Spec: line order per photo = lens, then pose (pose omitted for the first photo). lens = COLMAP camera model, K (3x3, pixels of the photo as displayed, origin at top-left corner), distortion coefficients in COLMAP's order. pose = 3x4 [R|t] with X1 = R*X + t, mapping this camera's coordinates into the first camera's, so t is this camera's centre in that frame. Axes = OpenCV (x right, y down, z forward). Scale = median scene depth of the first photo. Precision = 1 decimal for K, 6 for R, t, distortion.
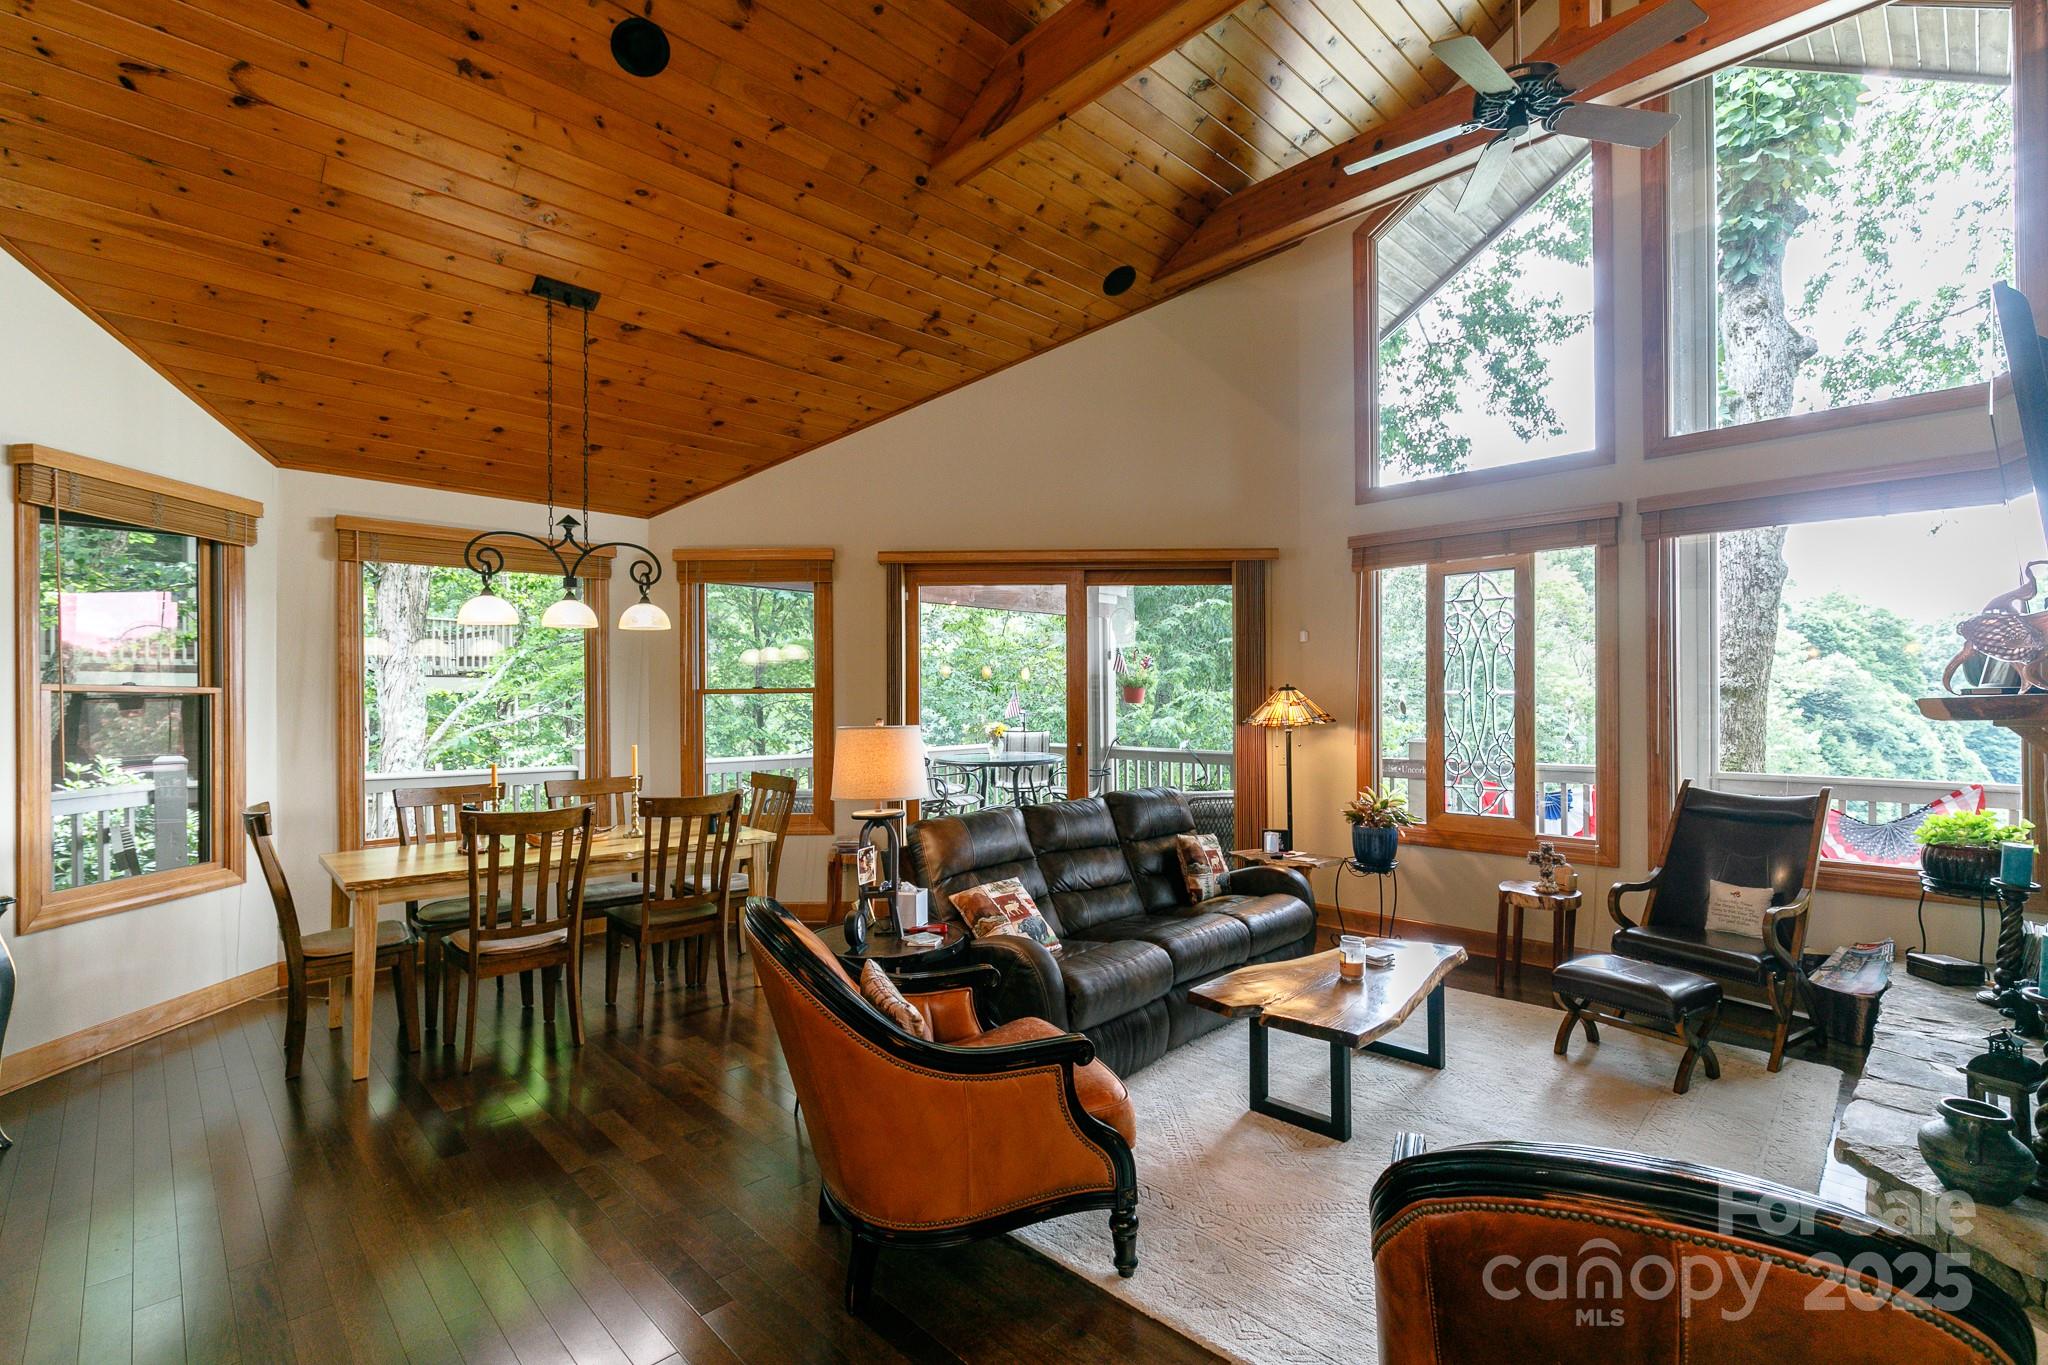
lens RADIAL K [[931.4, 0, 1032.4], [0, 931.4, 693.1], [0, 0, 1]] dist [0.013288, -0.002235]
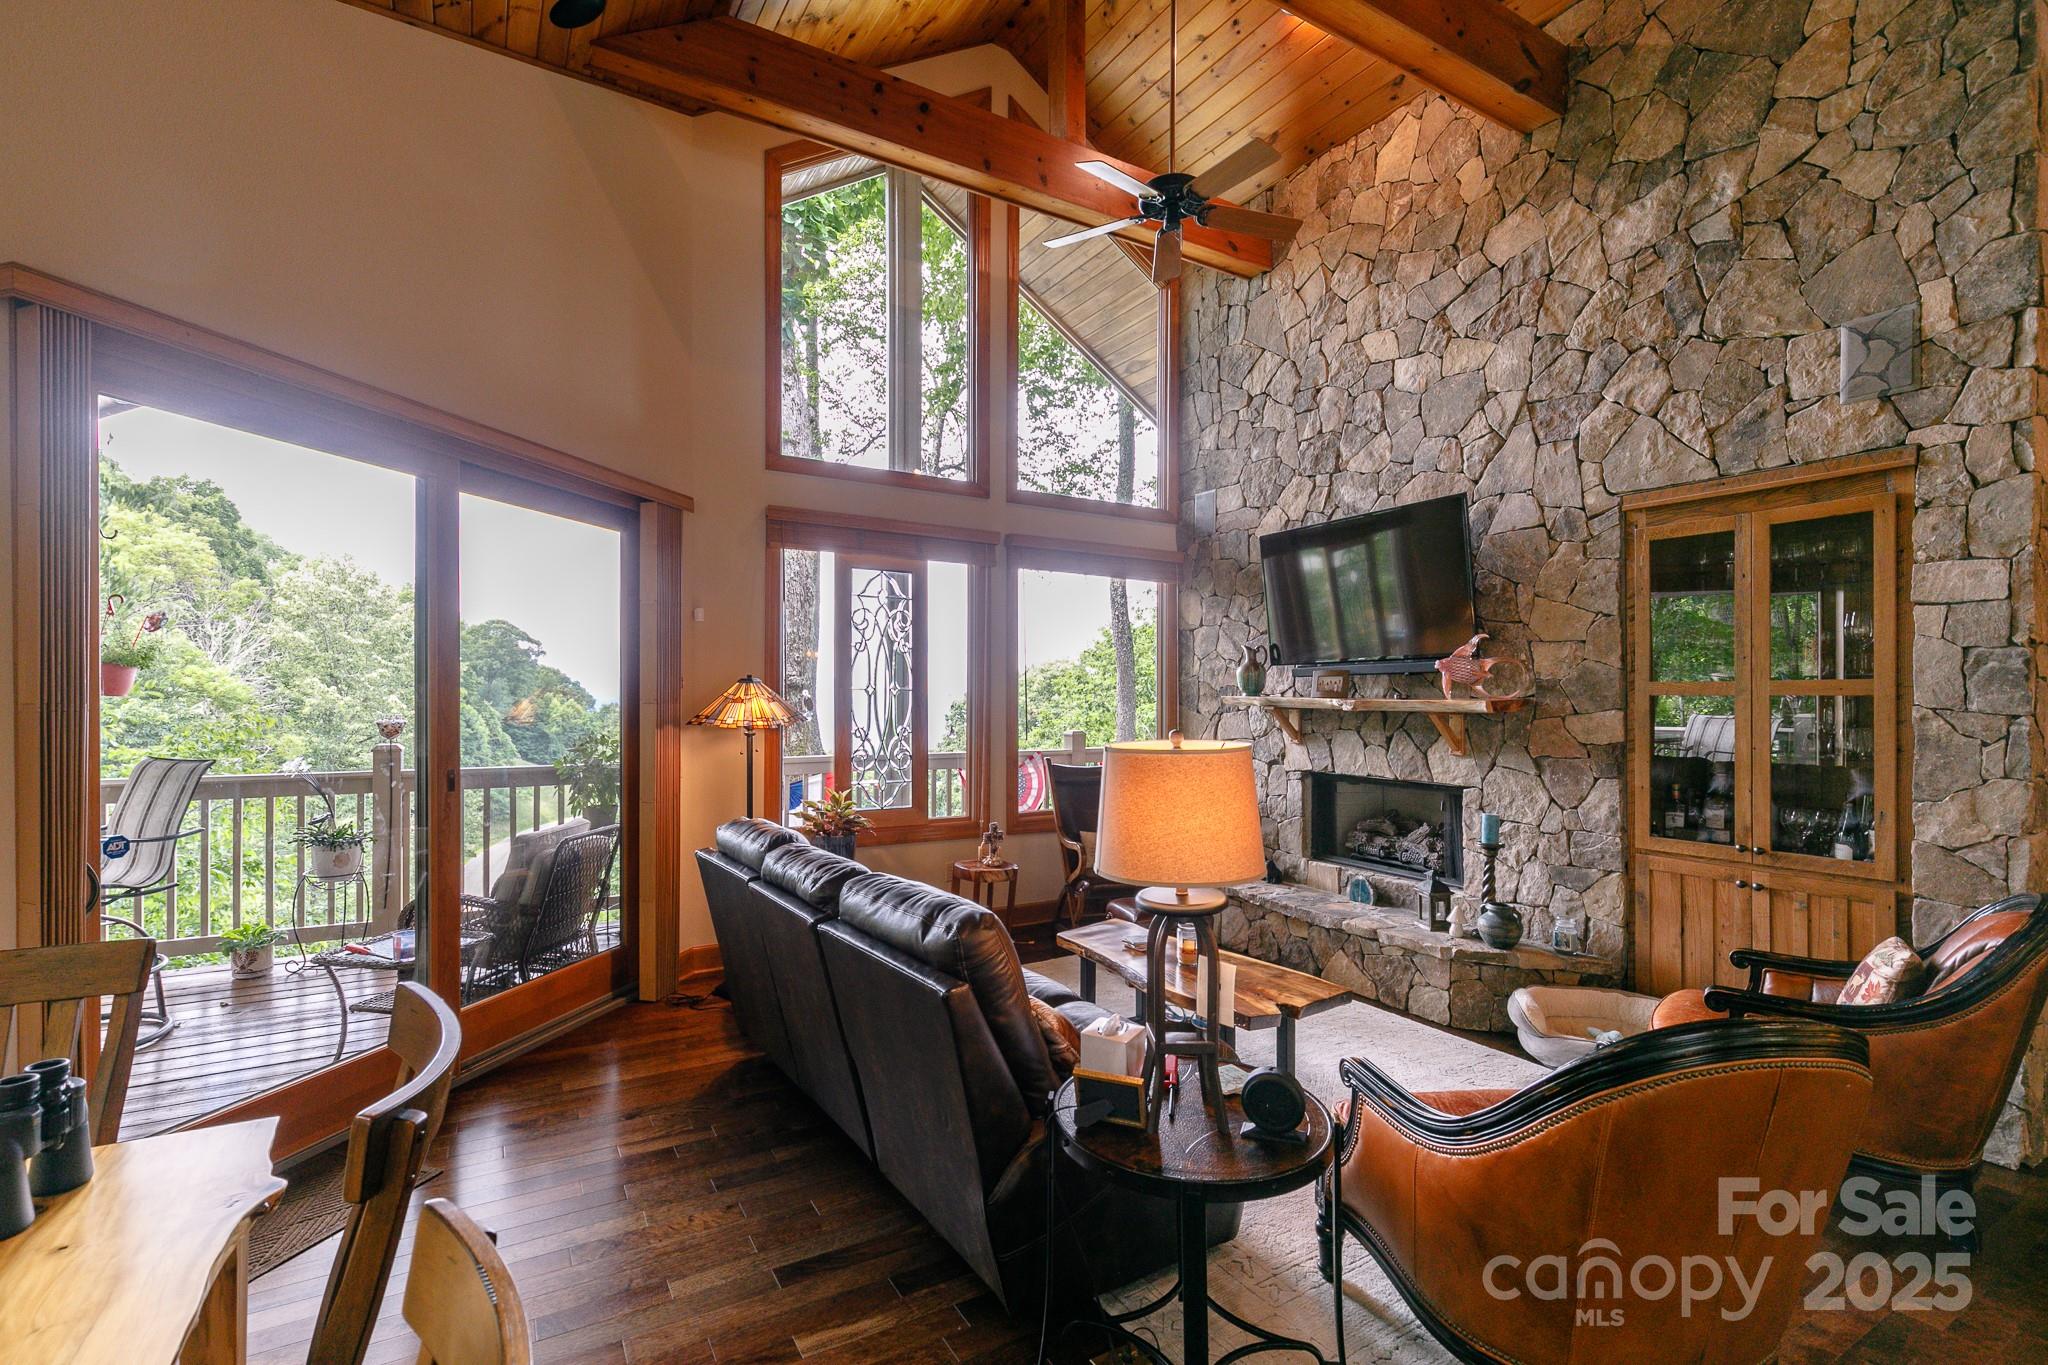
lens RADIAL K [[931.4, 0, 993.4], [0, 931.4, 701.4], [0, 0, 1]] dist [0.013288, -0.002235]
pose [[0.272118, -0.002688, 0.962260, -0.482004], [-0.015787, 0.999849, 0.007257, 0.004453], [-0.962134, -0.017166, 0.272034, 0.631021]]
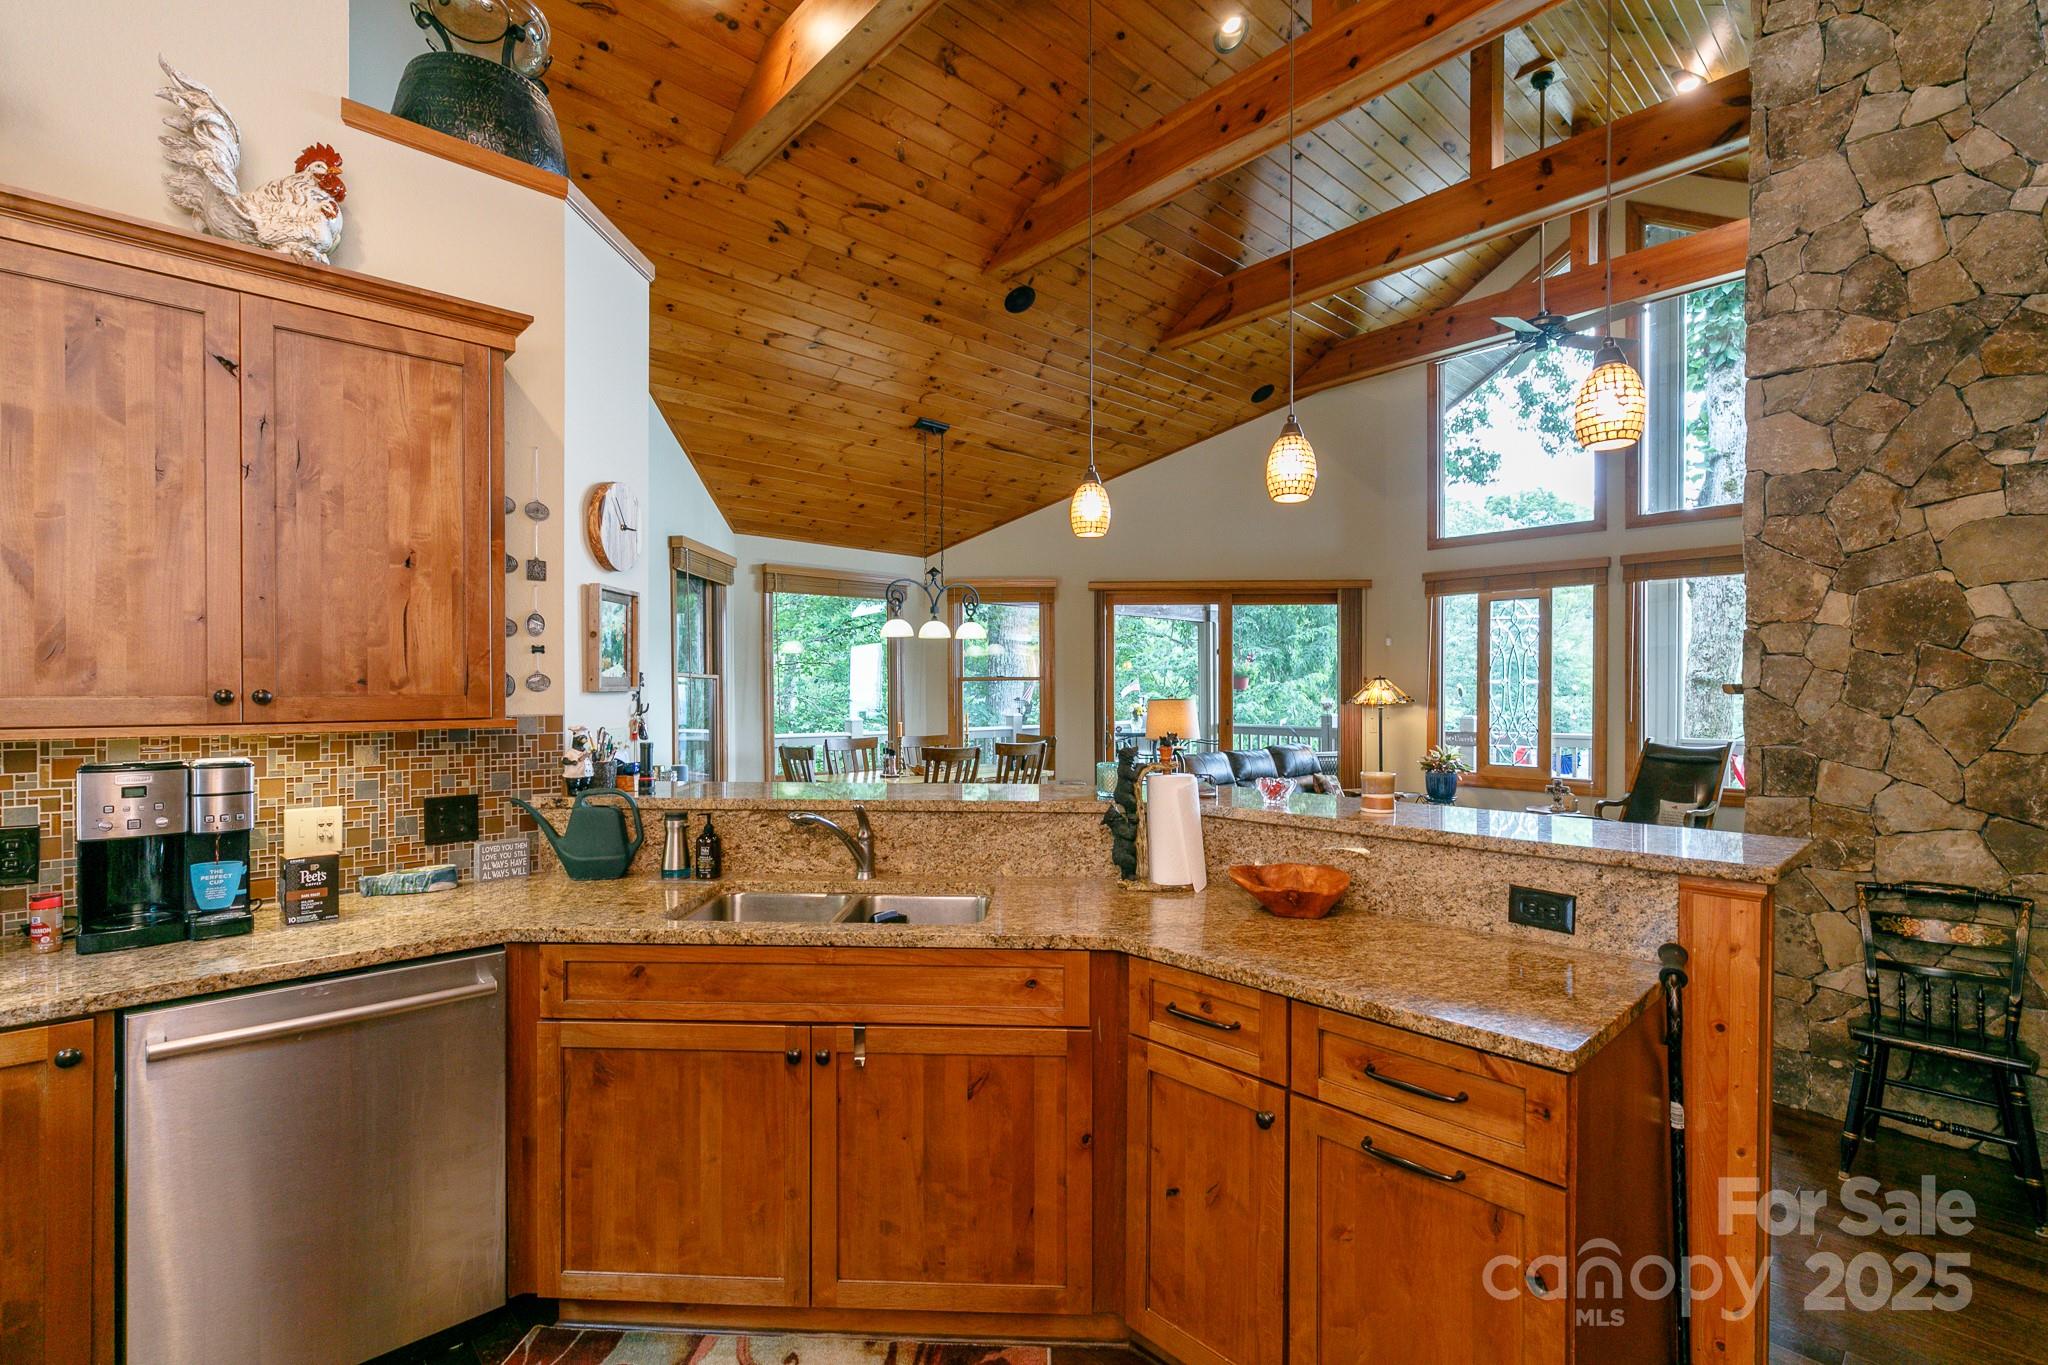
lens RADIAL K [[931.4, 0, 1028.9], [0, 931.4, 693.2], [0, 0, 1]] dist [0.013288, -0.002235]
pose [[0.999695, 0.005086, -0.024177, -0.260386], [-0.004805, 0.999920, 0.011673, 0.004072], [0.024234, -0.011553, 0.999640, -0.509294]]
